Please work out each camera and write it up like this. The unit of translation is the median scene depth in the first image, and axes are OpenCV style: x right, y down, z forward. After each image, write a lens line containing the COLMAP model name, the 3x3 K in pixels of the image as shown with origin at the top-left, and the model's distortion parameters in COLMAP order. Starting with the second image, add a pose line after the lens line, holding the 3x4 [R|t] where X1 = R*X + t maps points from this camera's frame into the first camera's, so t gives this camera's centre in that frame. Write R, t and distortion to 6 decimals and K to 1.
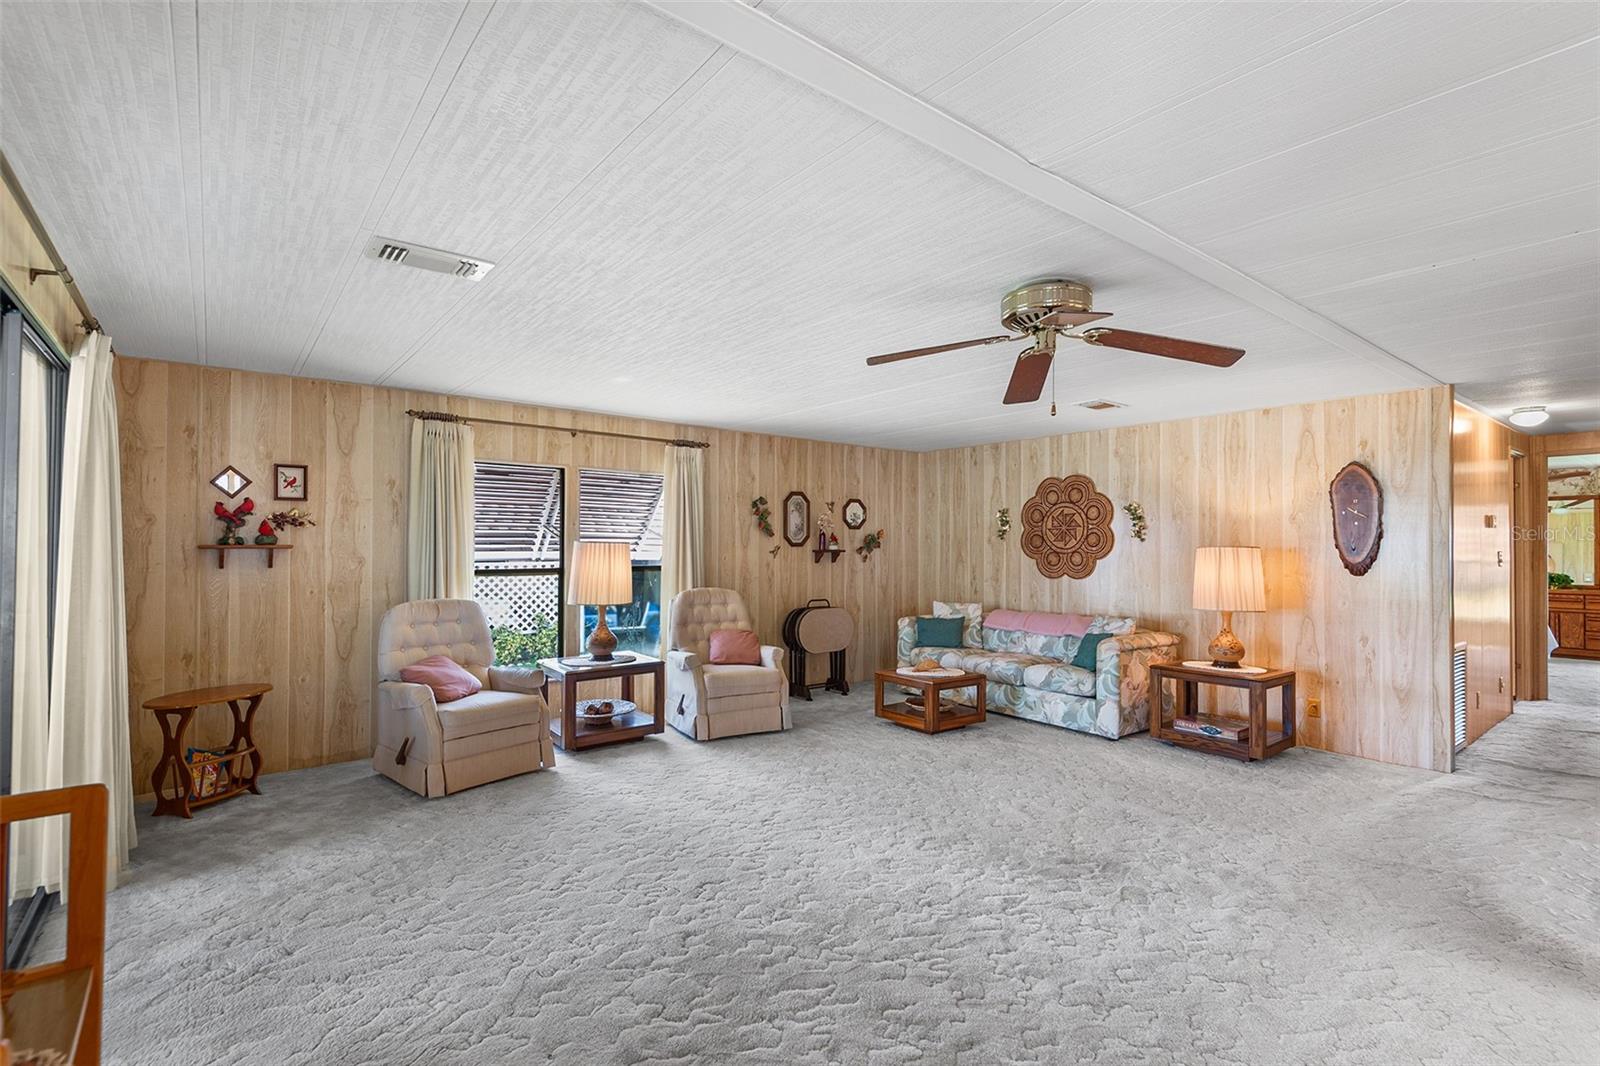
lens RADIAL K [[733.8, 0, 802.7], [0, 733.8, 541.2], [0, 0, 1]] dist [0.035639, -0.021780]
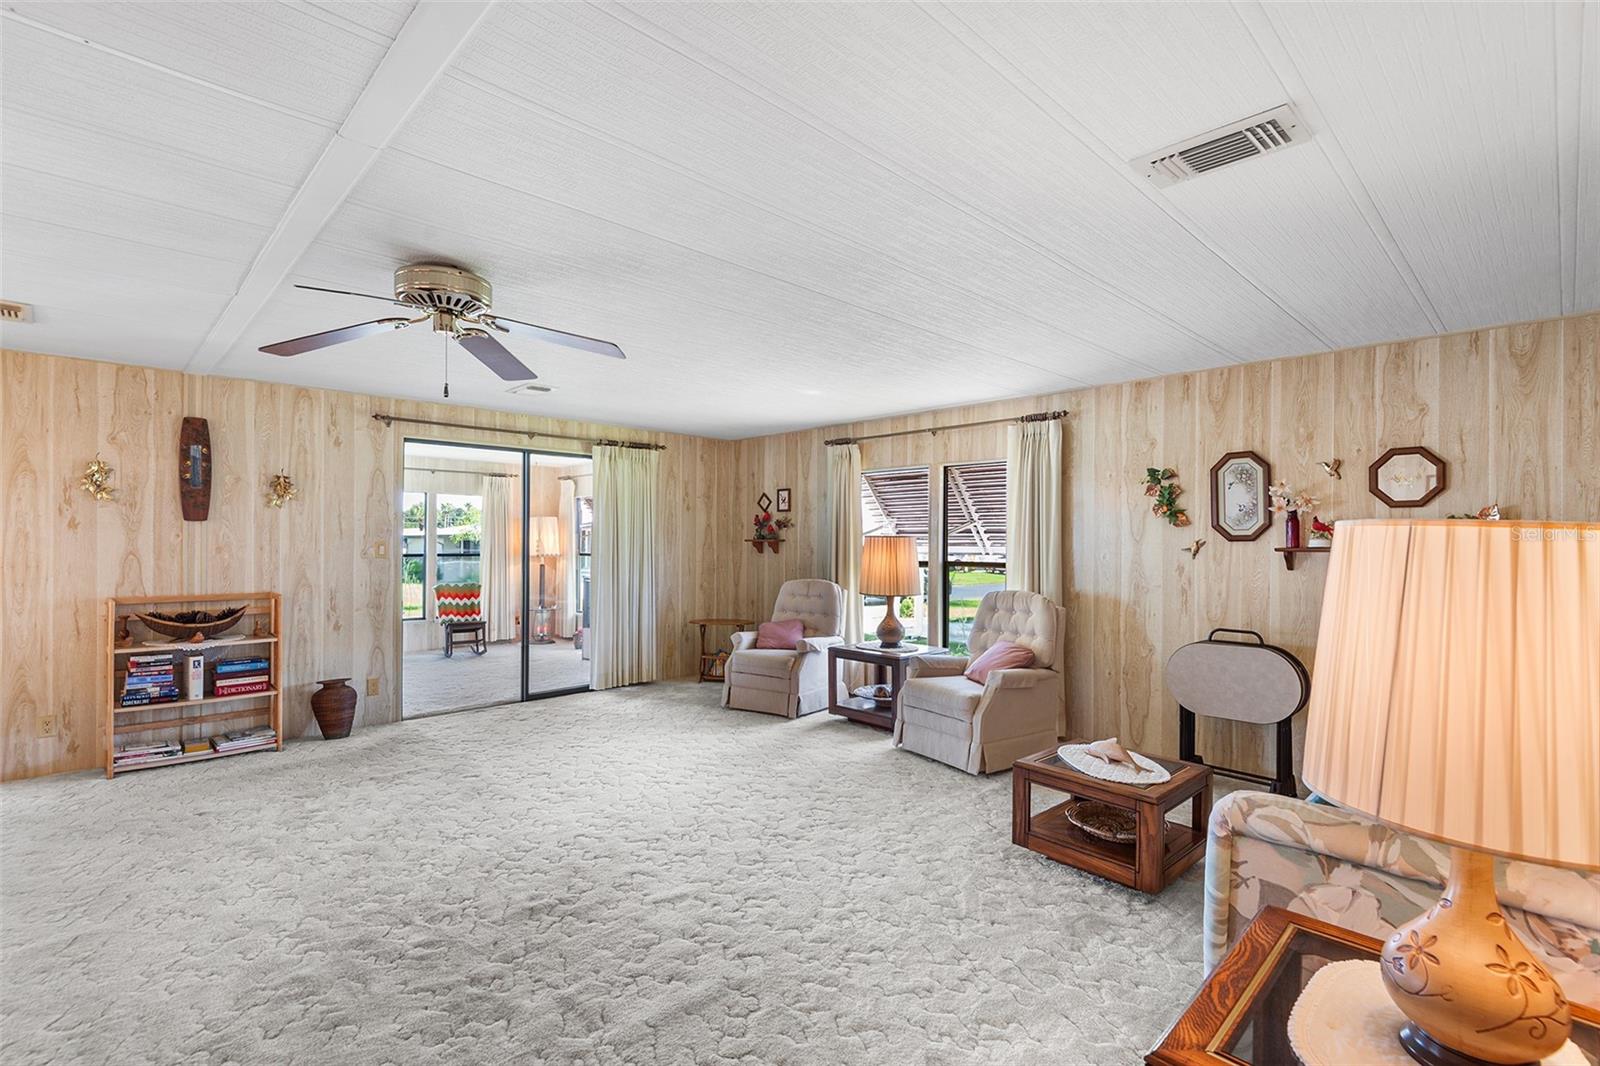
lens RADIAL K [[738.6, 0, 801.3], [0, 738.6, 540.3], [0, 0, 1]] dist [0.035139, -0.019769]
pose [[0.103407, -0.003690, -0.994632, 0.680870], [0.001228, 0.999993, -0.003582, 0.009603], [0.994638, -0.000851, 0.103411, 0.676116]]
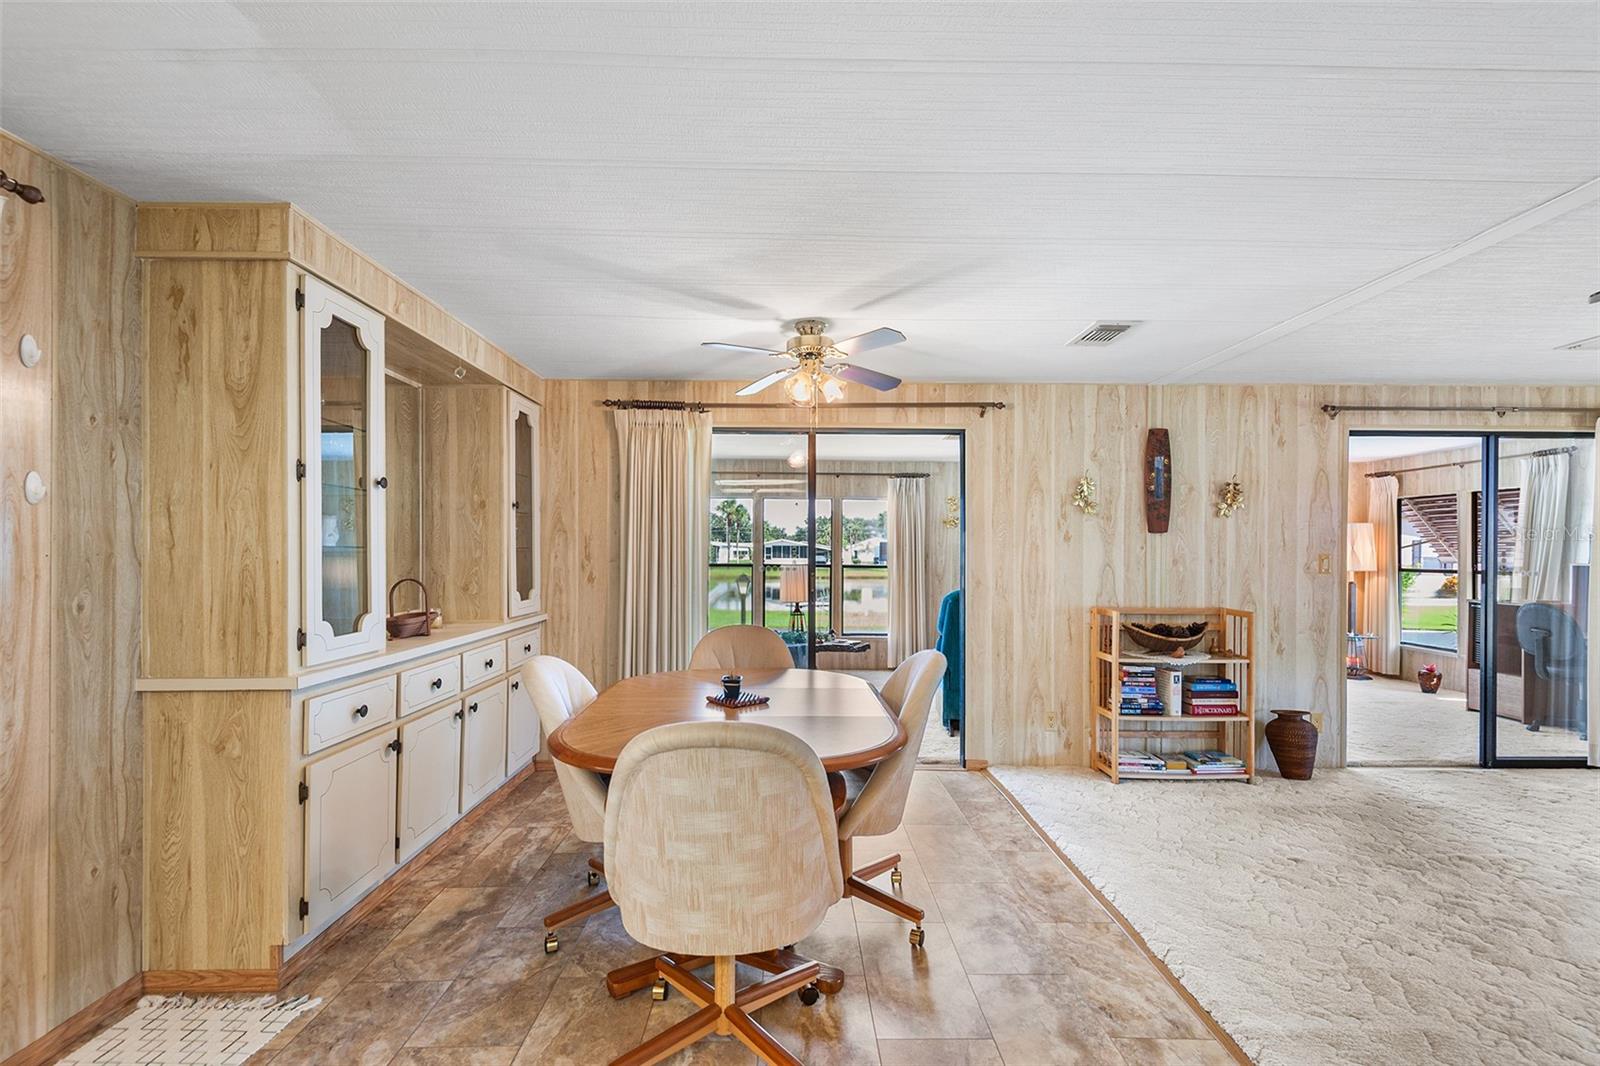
lens RADIAL K [[736.2, 0, 800.6], [0, 736.2, 547.5], [0, 0, 1]] dist [0.032603, -0.020083]
pose [[-0.608955, -0.008482, -0.793159, 0.670652], [-0.002450, 0.999958, -0.008813, 0.008740], [0.793201, -0.003424, -0.608951, 0.291179]]
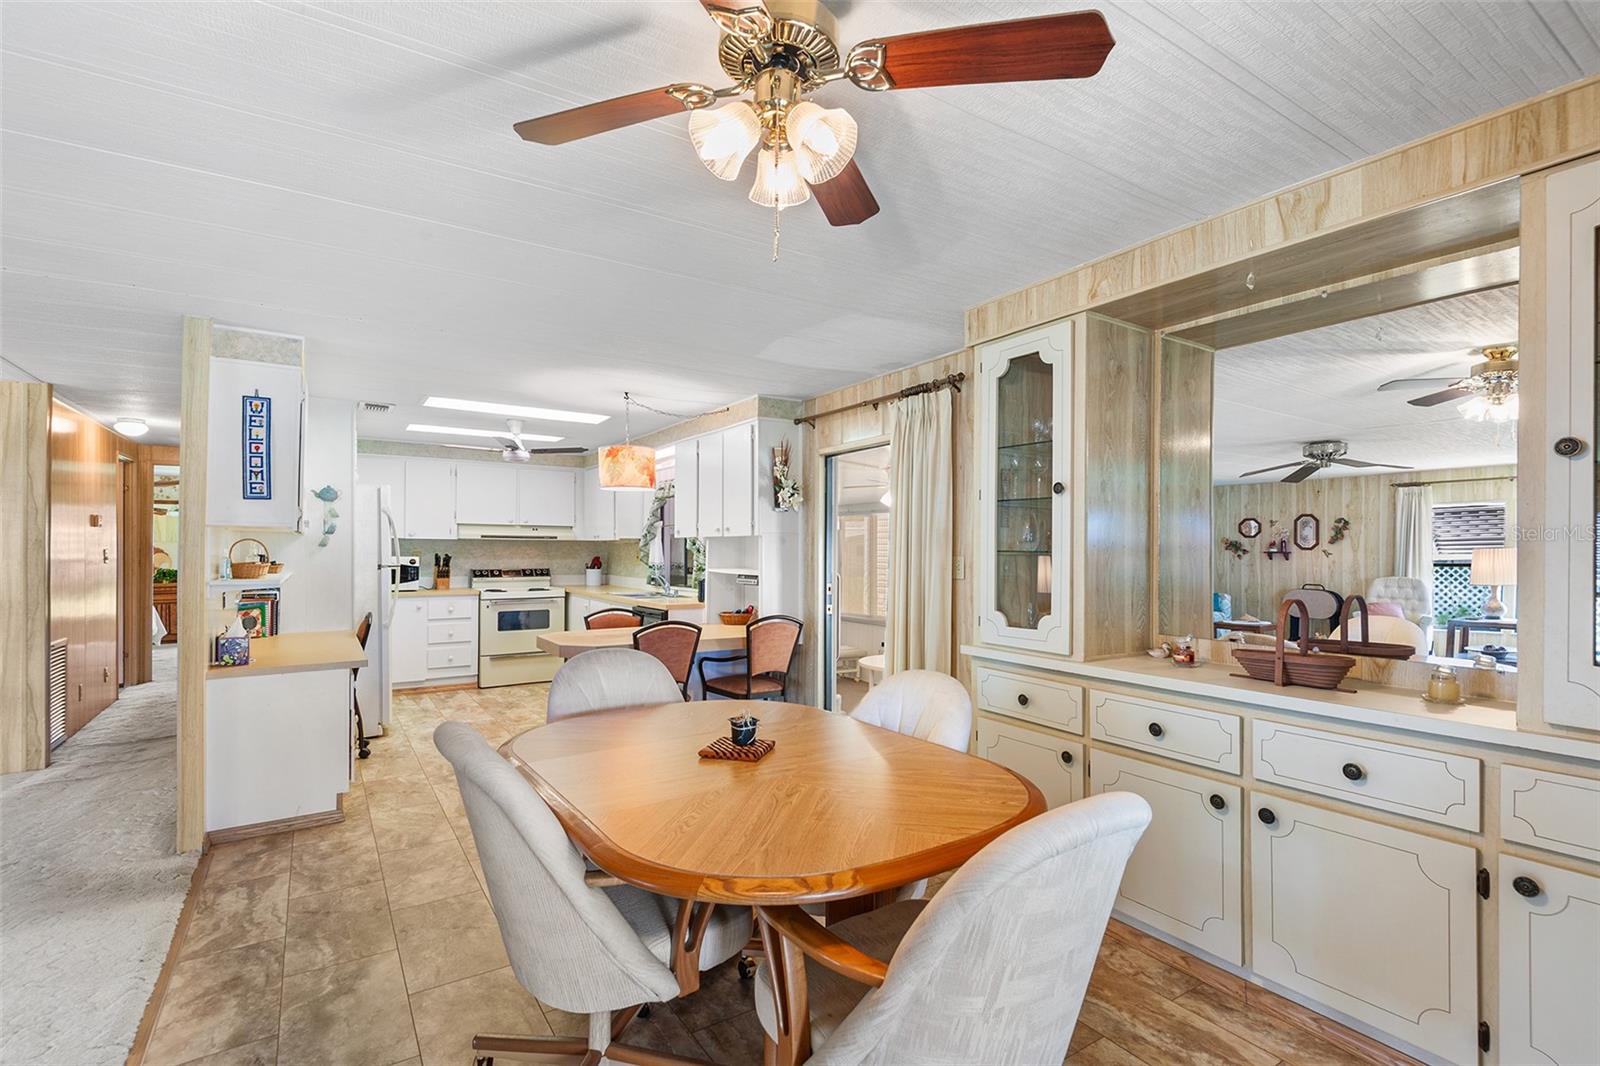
lens RADIAL K [[736.2, 0, 800.6], [0, 736.2, 547.5], [0, 0, 1]] dist [0.032603, -0.020083]
pose [[0.090730, -0.003926, 0.995868, -0.033337], [-0.005774, 0.999973, 0.004469, 0.000715], [-0.995859, -0.006155, 0.090705, -0.088092]]
